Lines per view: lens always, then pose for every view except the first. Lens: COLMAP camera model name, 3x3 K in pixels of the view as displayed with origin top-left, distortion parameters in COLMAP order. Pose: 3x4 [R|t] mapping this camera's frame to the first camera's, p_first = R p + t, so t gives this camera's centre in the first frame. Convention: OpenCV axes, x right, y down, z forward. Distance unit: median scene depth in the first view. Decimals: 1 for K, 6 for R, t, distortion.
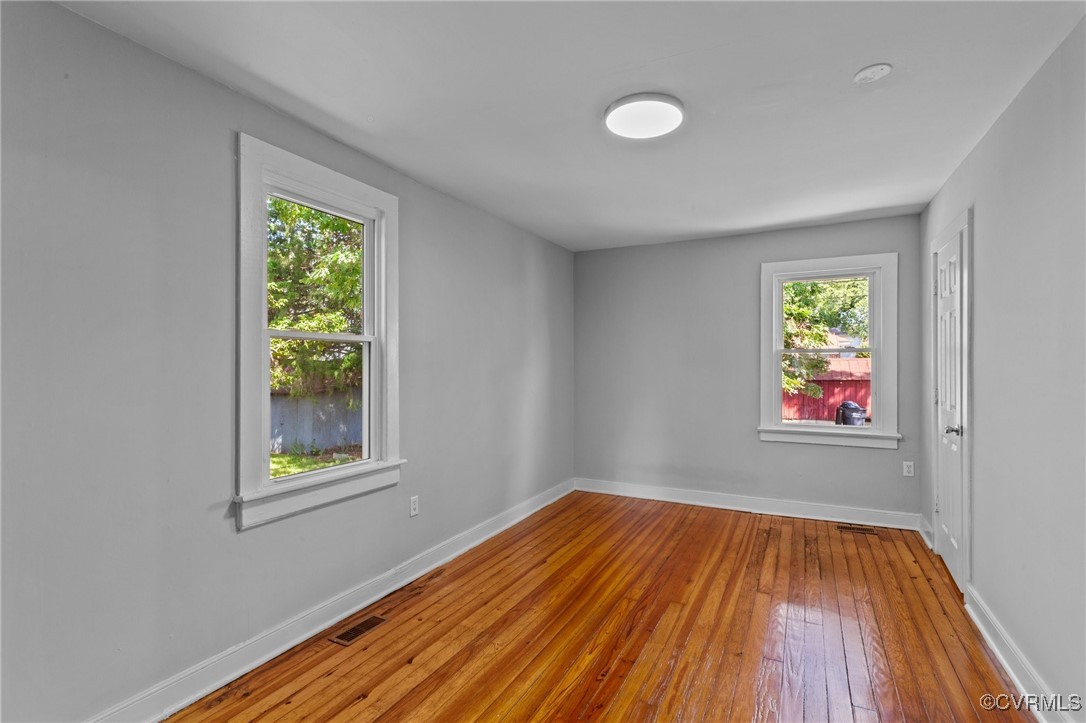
lens RADIAL K [[514.8, 0, 559.7], [0, 514.8, 366.8], [0, 0, 1]] dist [-0.000704, 0.000663]
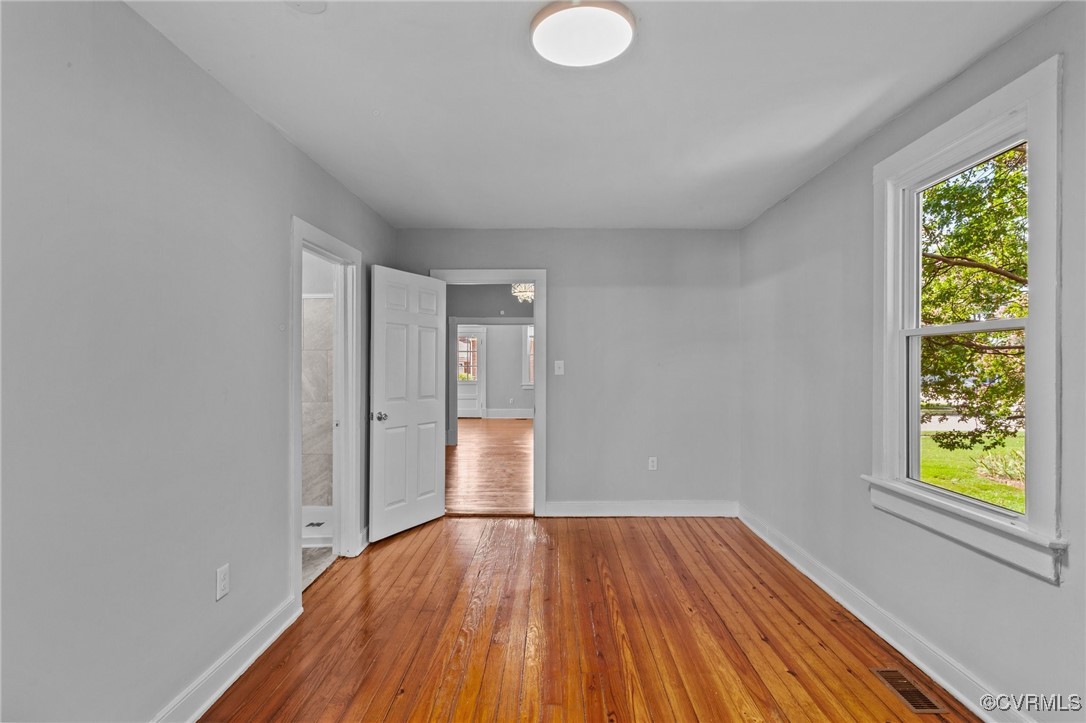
lens RADIAL K [[514.8, 0, 543.8], [0, 514.8, 365.3], [0, 0, 1]] dist [-0.000704, 0.000663]
pose [[-0.907834, 0.002787, -0.419321, 0.325291], [0.004008, 0.999990, -0.002030, -0.002829], [0.419311, -0.003523, -0.907836, 1.023830]]
